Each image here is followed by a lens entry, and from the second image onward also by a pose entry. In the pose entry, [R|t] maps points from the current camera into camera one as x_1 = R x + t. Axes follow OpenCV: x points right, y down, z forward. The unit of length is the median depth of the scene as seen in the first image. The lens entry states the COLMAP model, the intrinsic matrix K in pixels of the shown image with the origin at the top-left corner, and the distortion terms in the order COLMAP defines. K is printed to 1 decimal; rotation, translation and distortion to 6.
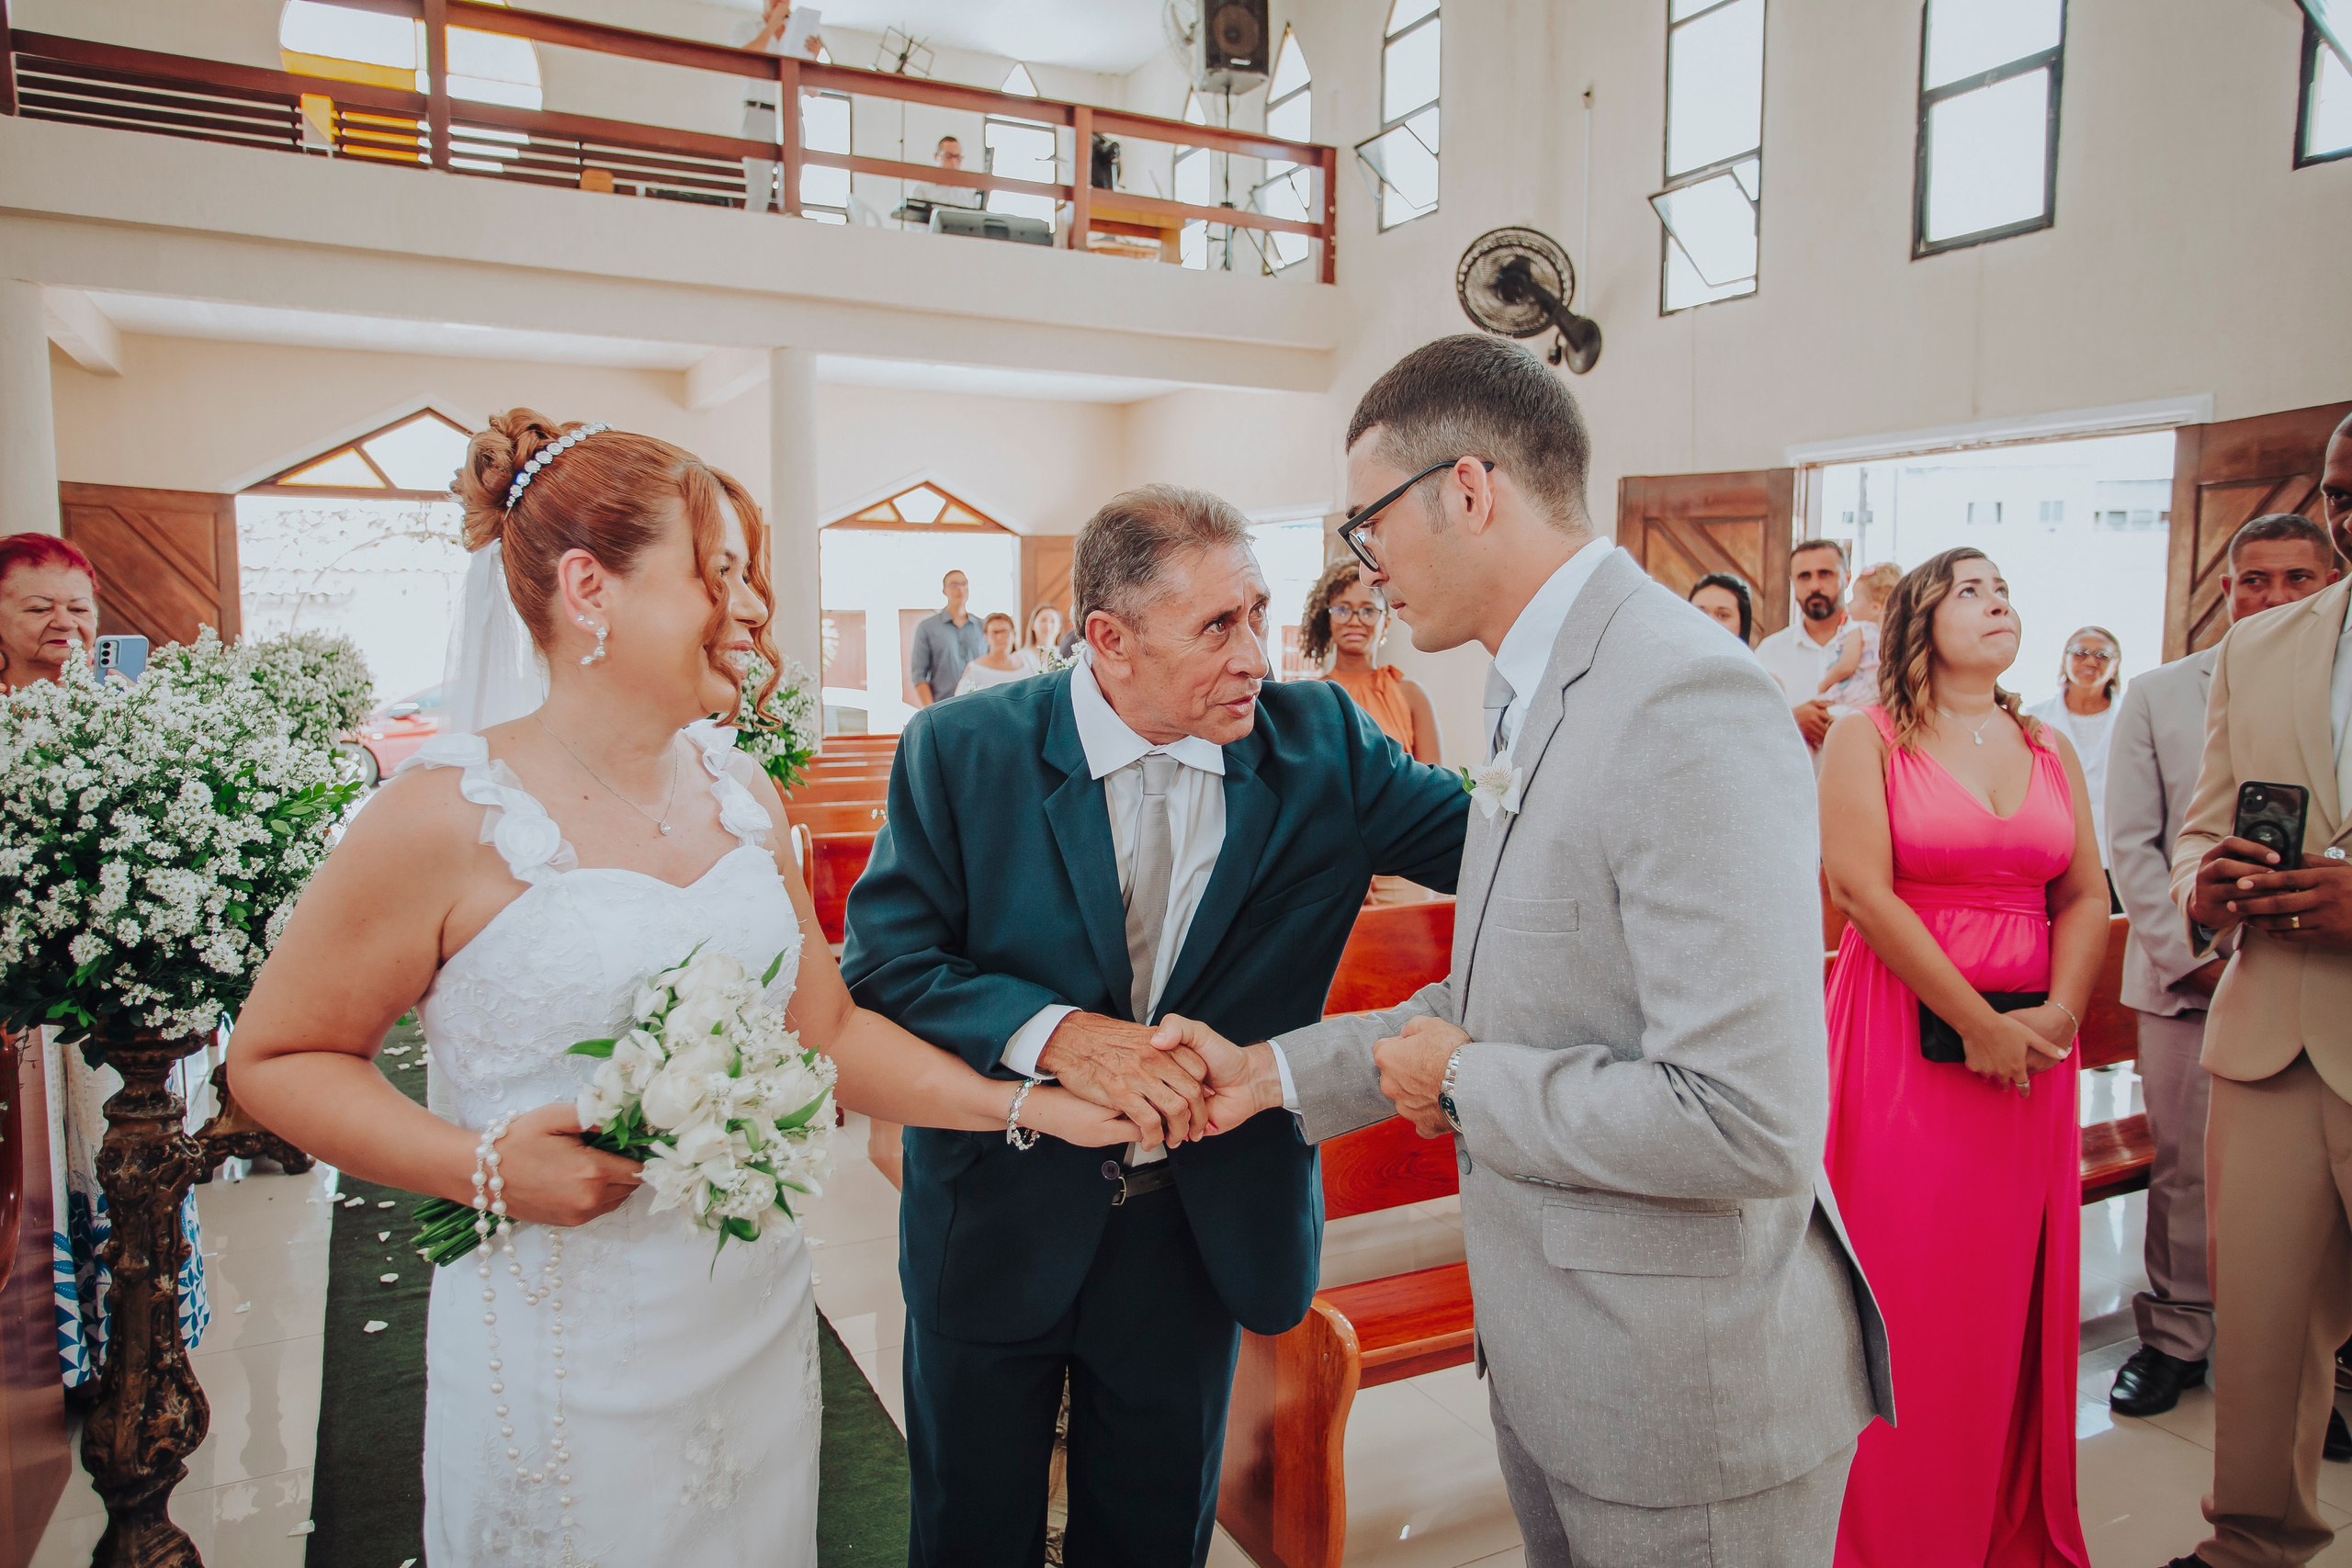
lens RADIAL K [[1731.7, 0, 1245.3], [0, 1731.7, 779.1], [0, 0, 1]] dist [-0.025625, 0.047154]
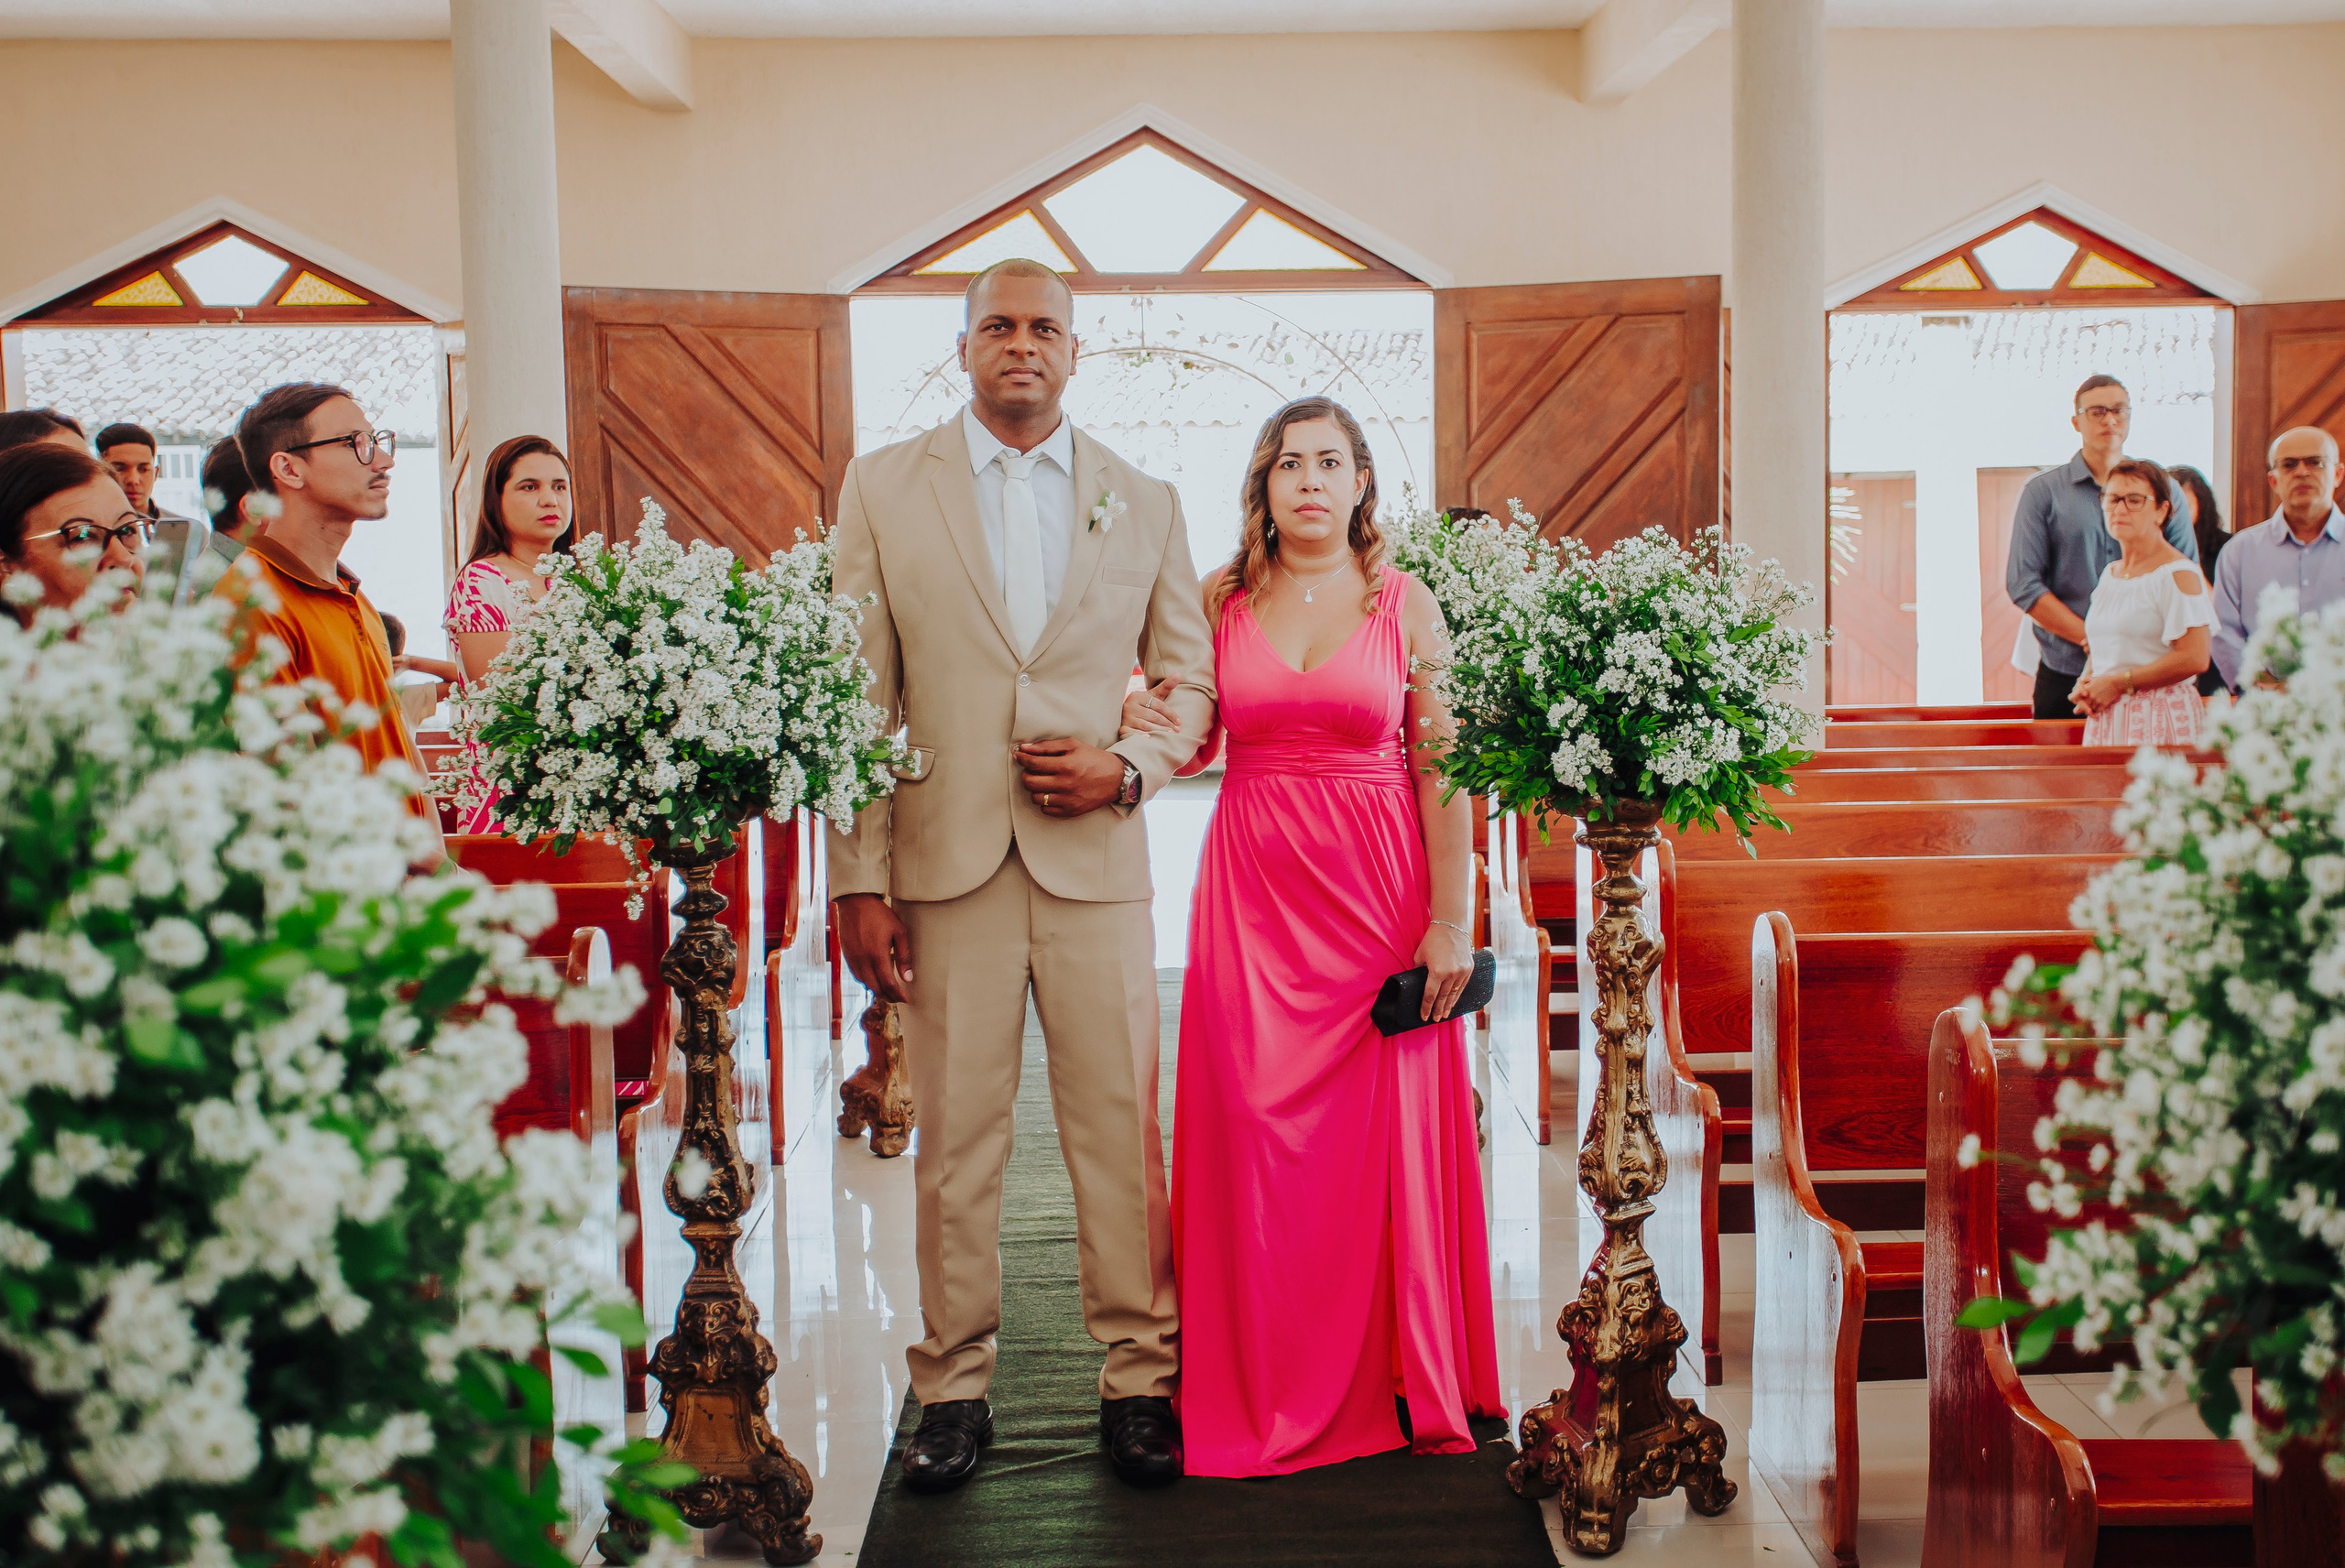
lens RADIAL K [[2763.5, 0, 1242.2], [0, 2763.5, 744.1], [0, 0, 1]] dist [0.030336, 0.054242]
pose [[0.900182, 0.015342, -0.435245, -0.049143], [-0.018429, 0.999826, -0.002873, -0.010526], [0.435125, 0.010607, 0.900308, 0.210315]]
